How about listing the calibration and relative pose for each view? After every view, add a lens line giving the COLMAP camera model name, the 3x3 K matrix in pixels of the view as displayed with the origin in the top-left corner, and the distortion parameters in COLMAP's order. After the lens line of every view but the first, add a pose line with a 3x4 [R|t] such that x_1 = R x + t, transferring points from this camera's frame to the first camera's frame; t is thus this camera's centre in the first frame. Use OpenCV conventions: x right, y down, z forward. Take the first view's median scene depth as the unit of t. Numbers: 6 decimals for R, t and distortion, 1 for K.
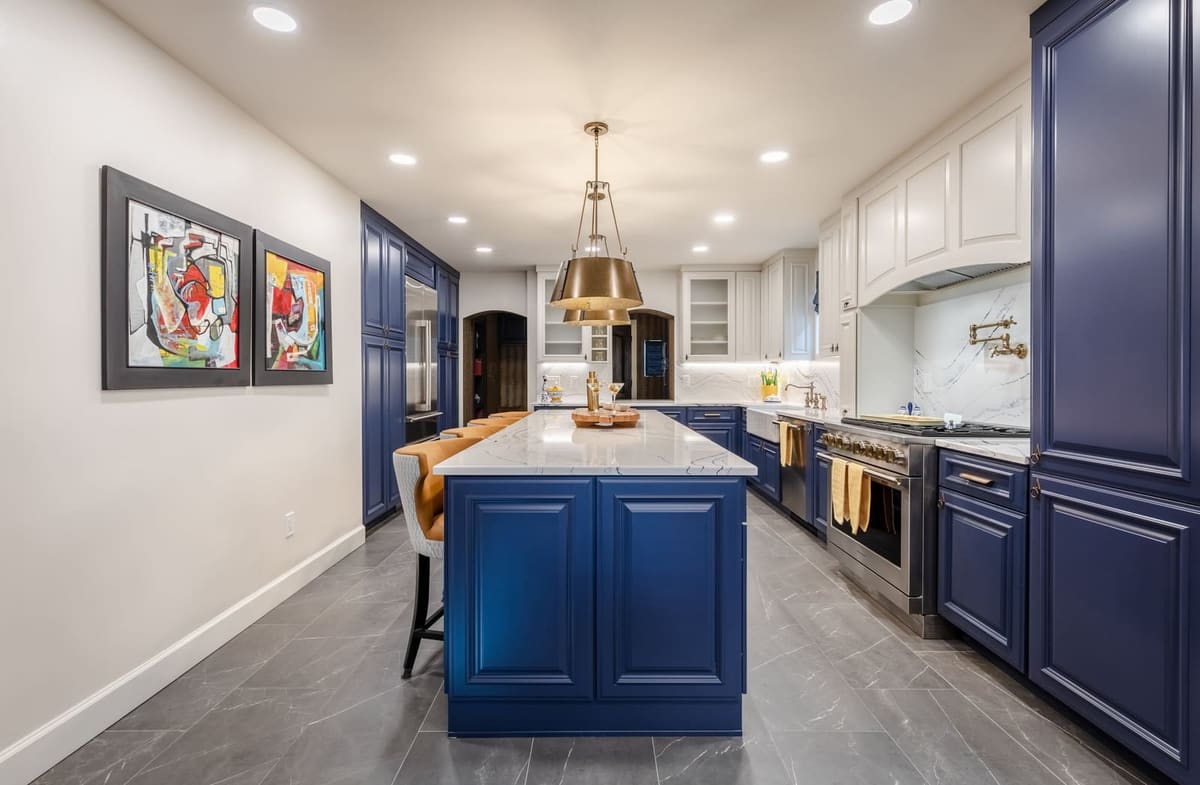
lens RADIAL K [[542.8, 0, 598.3], [0, 542.8, 380.6], [0, 0, 1]] dist [0.005298, 0.000910]
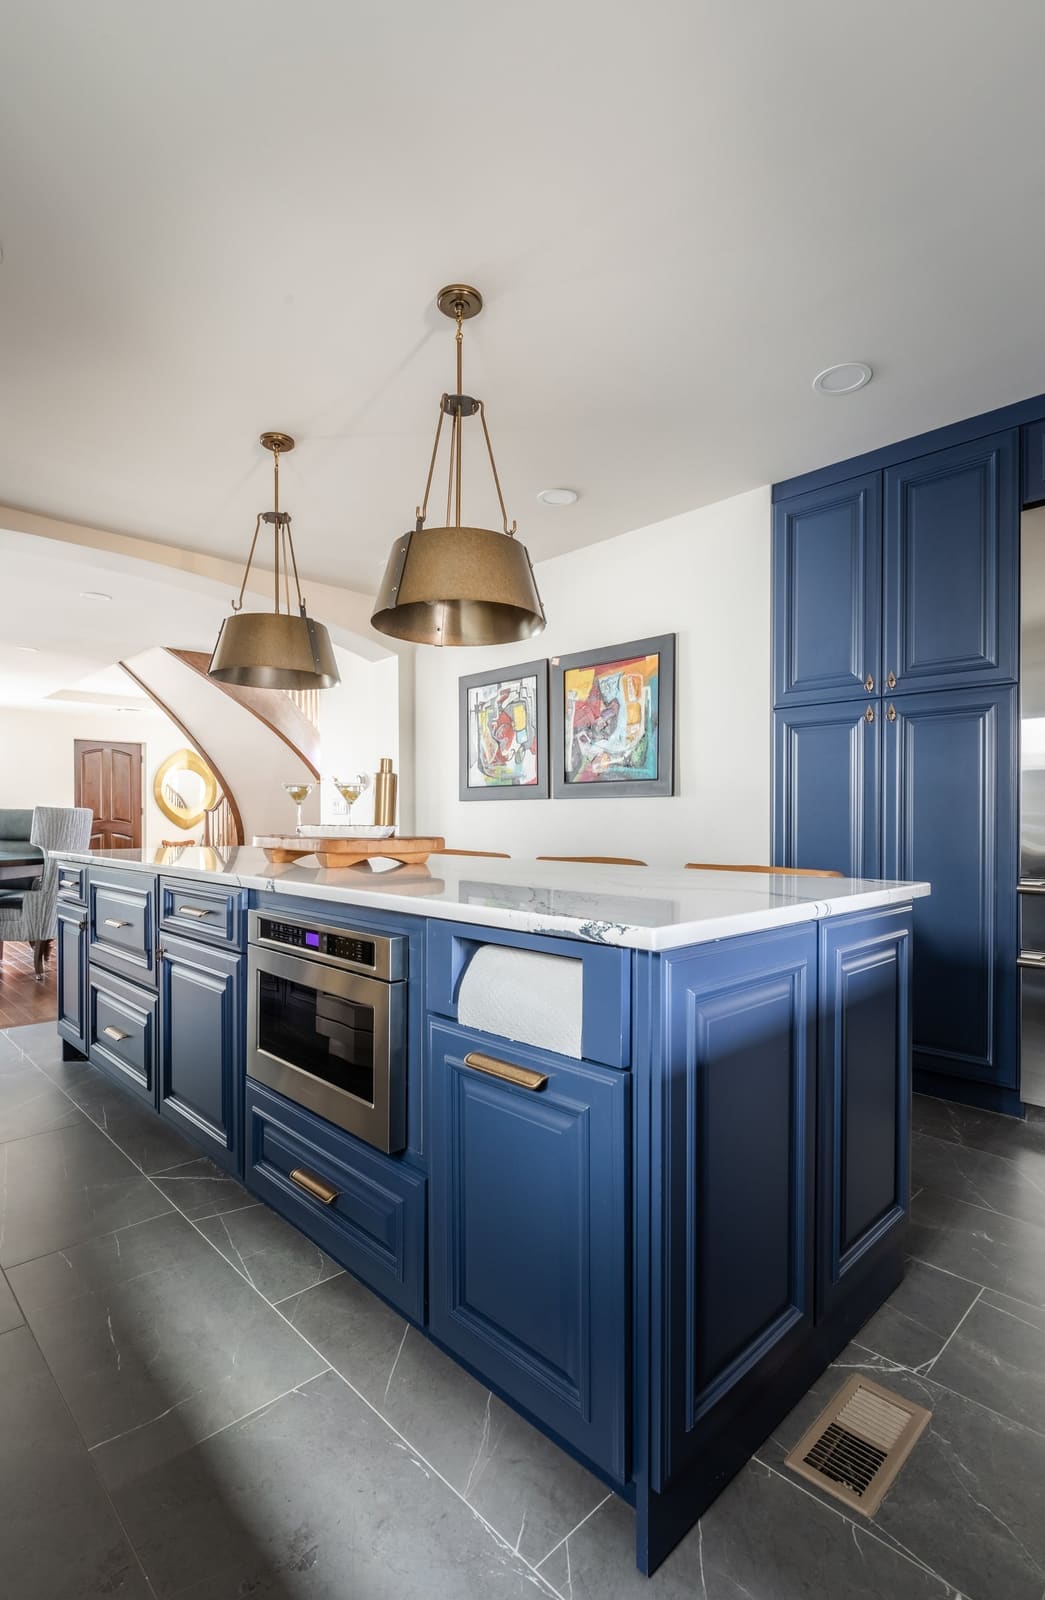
lens RADIAL K [[812.4, 0, 553.8], [0, 812.4, 816.7], [0, 0, 1]] dist [0.000123, -0.000953]
pose [[-0.711308, -0.002638, -0.702876, 0.502913], [-0.004868, 0.999987, 0.001173, 0.042103], [0.702864, 0.004256, -0.711312, 2.048875]]
